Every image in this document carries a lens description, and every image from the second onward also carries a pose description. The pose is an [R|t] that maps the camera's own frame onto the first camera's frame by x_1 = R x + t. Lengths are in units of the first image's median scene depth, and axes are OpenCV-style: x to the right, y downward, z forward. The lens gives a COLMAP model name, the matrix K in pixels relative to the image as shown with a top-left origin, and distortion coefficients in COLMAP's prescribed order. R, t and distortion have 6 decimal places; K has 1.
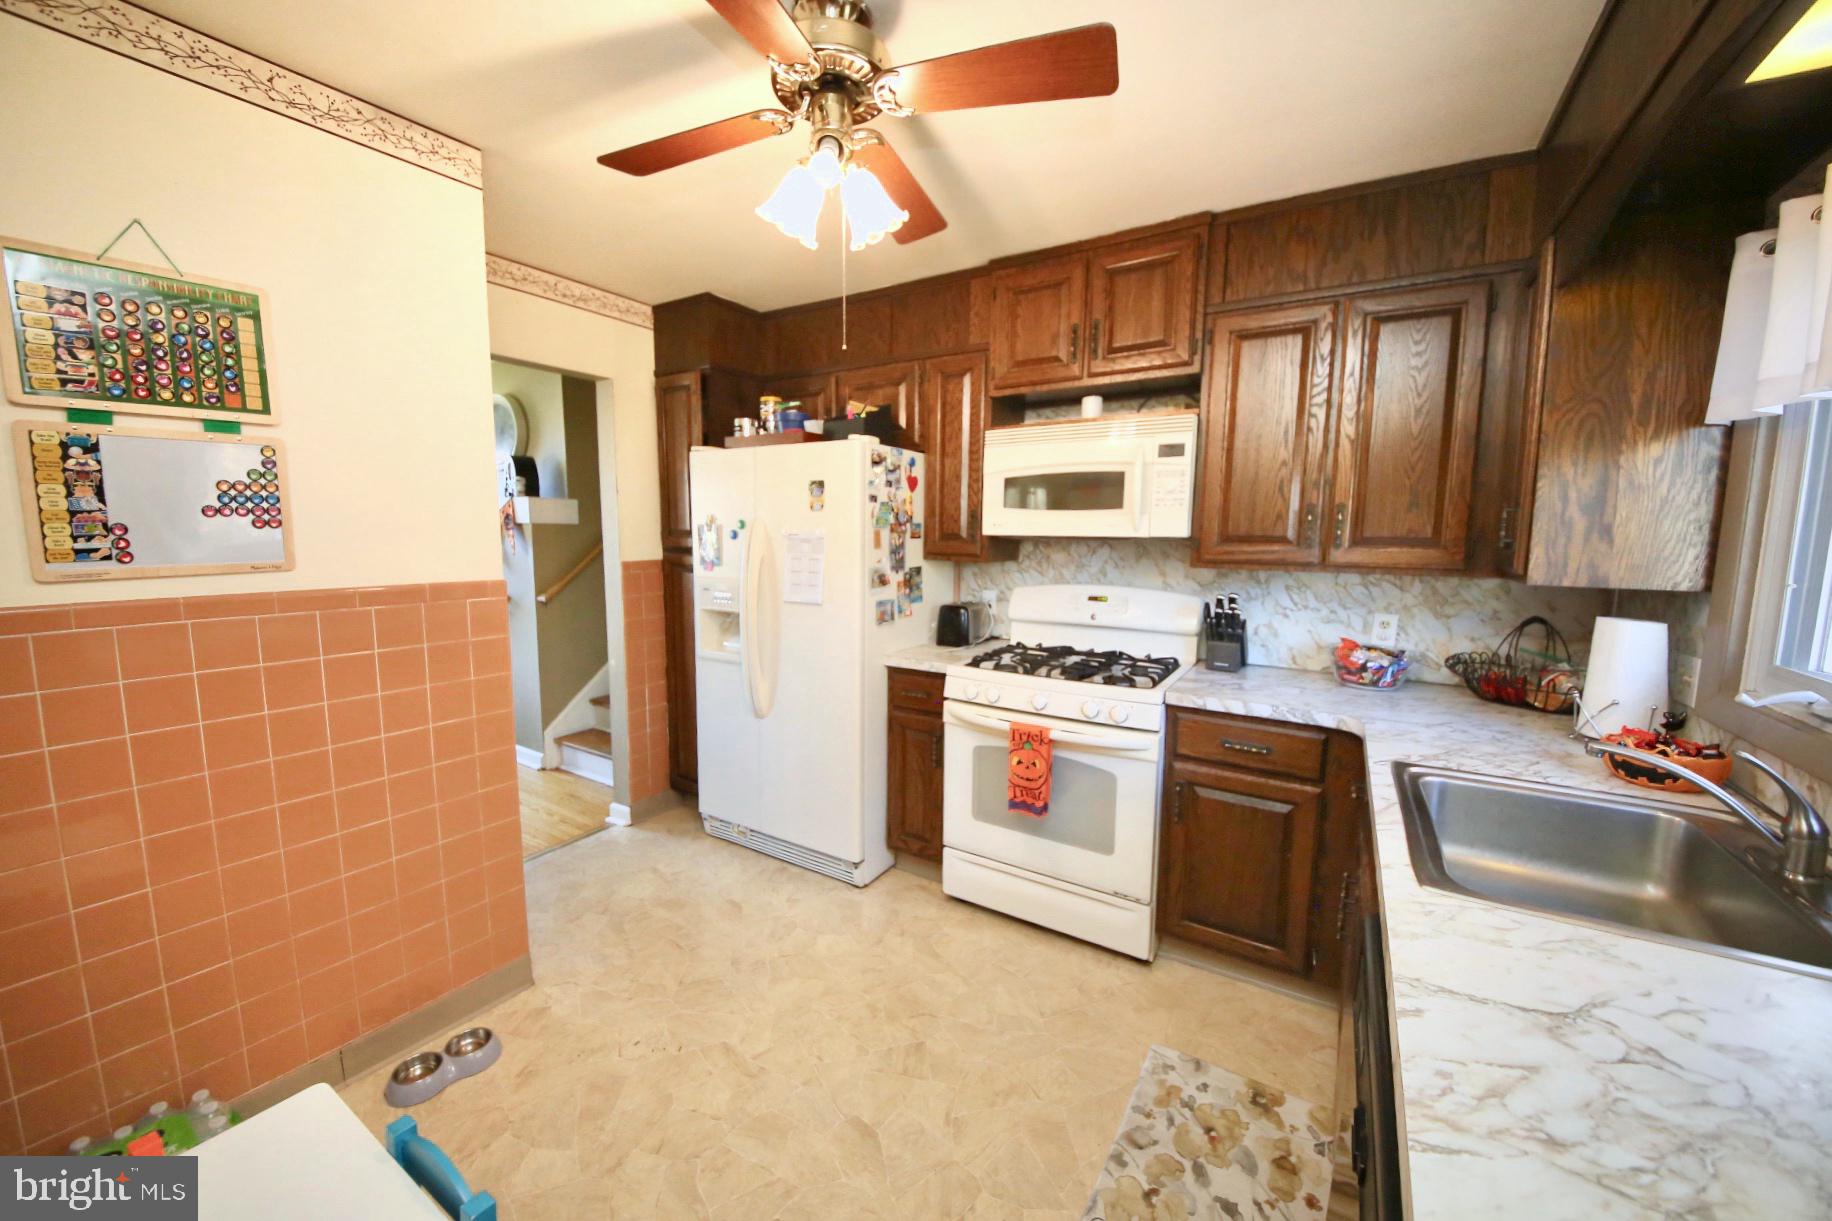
lens RADIAL K [[675.3, 0, 916.5], [0, 675.3, 607.0], [0, 0, 1]] dist [-0.021484, -0.000353]
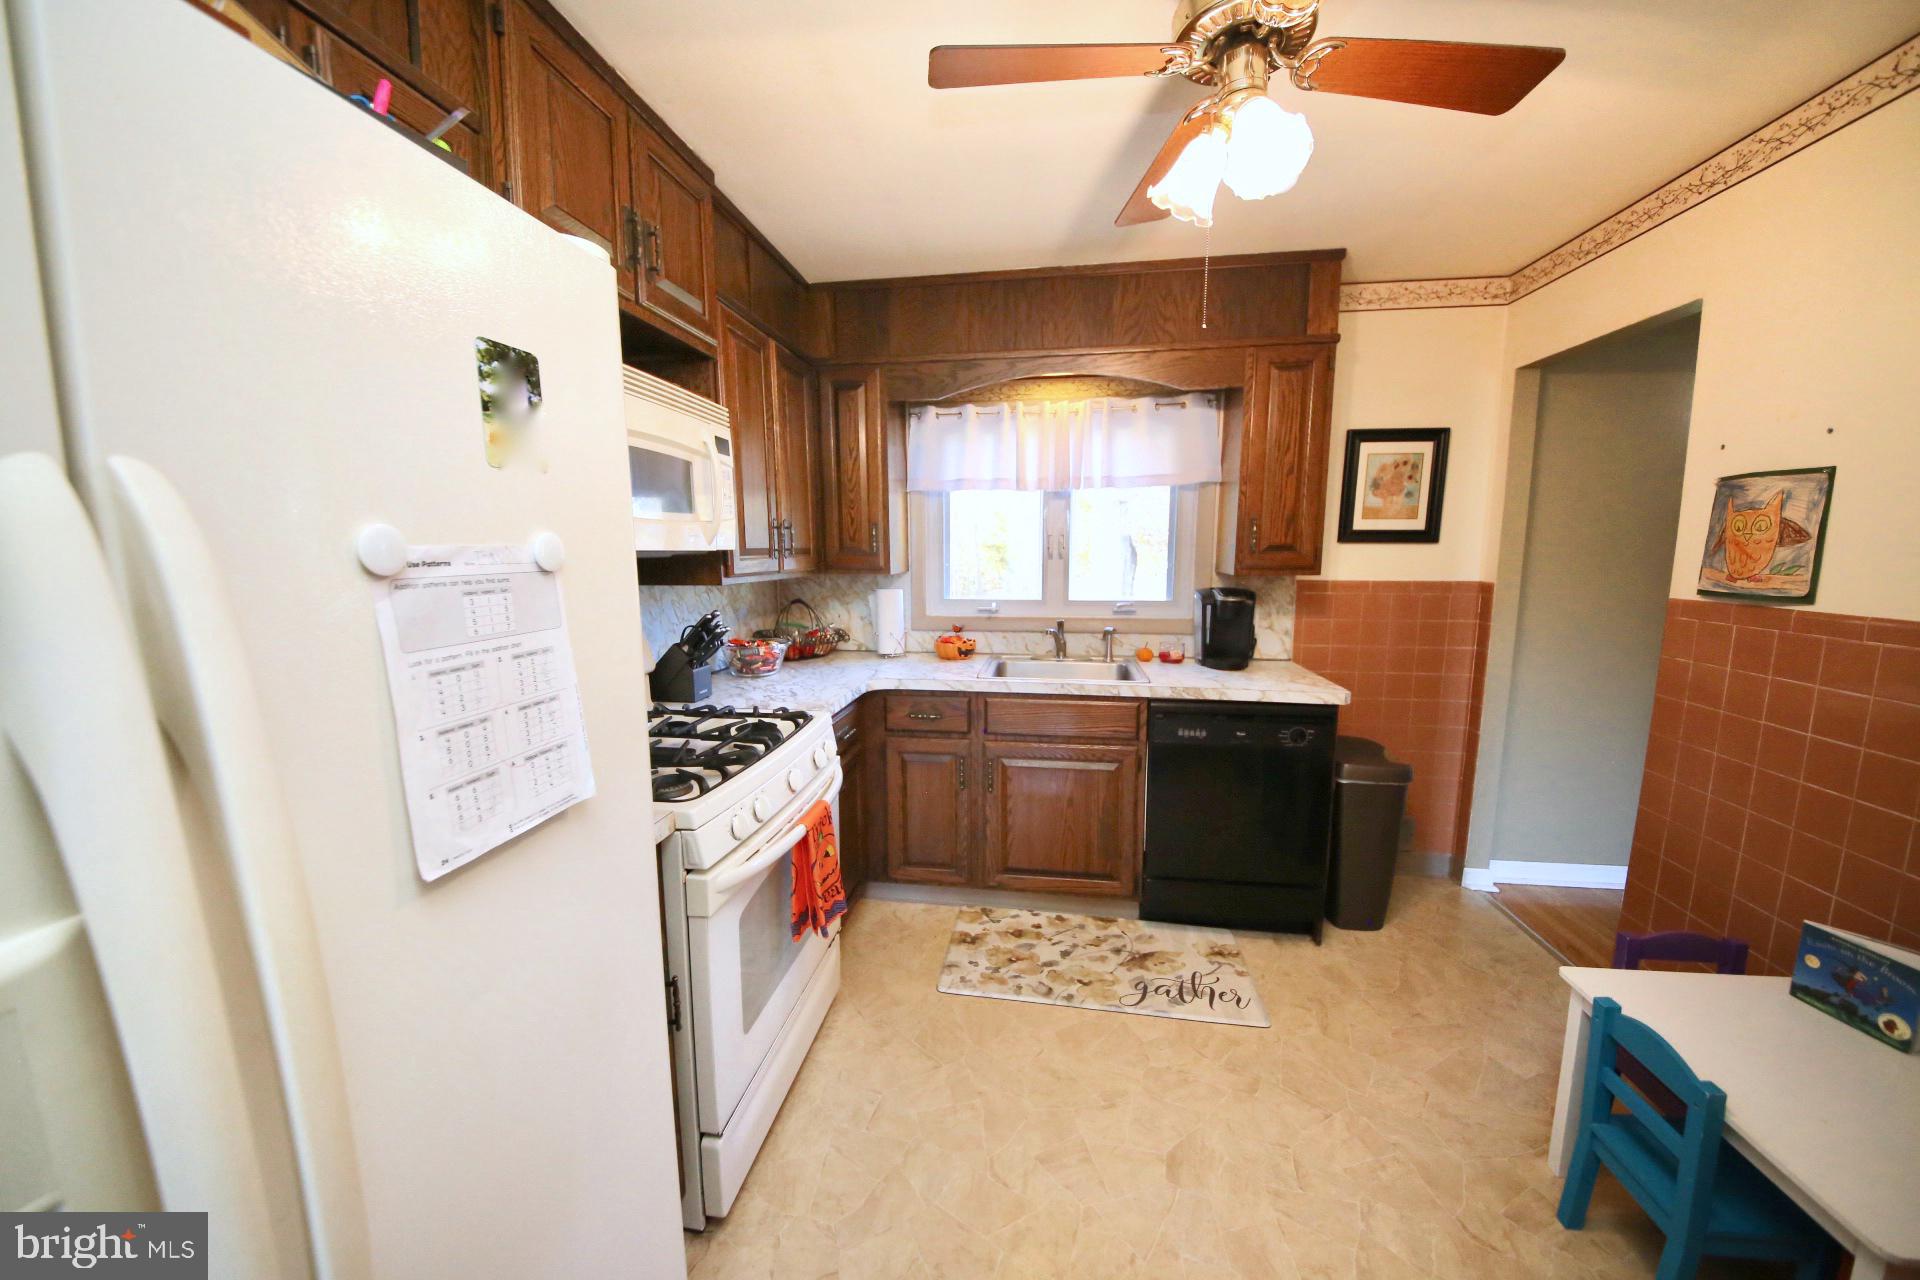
lens RADIAL K [[707.7, 0, 959.4], [0, 707.7, 636.1], [0, 0, 1]] dist [-0.021484, -0.000353]
pose [[-0.412241, -0.139870, 0.900274, -0.745646], [0.102716, 0.974710, 0.198469, -0.184704], [-0.905266, 0.174290, -0.387448, 1.531466]]
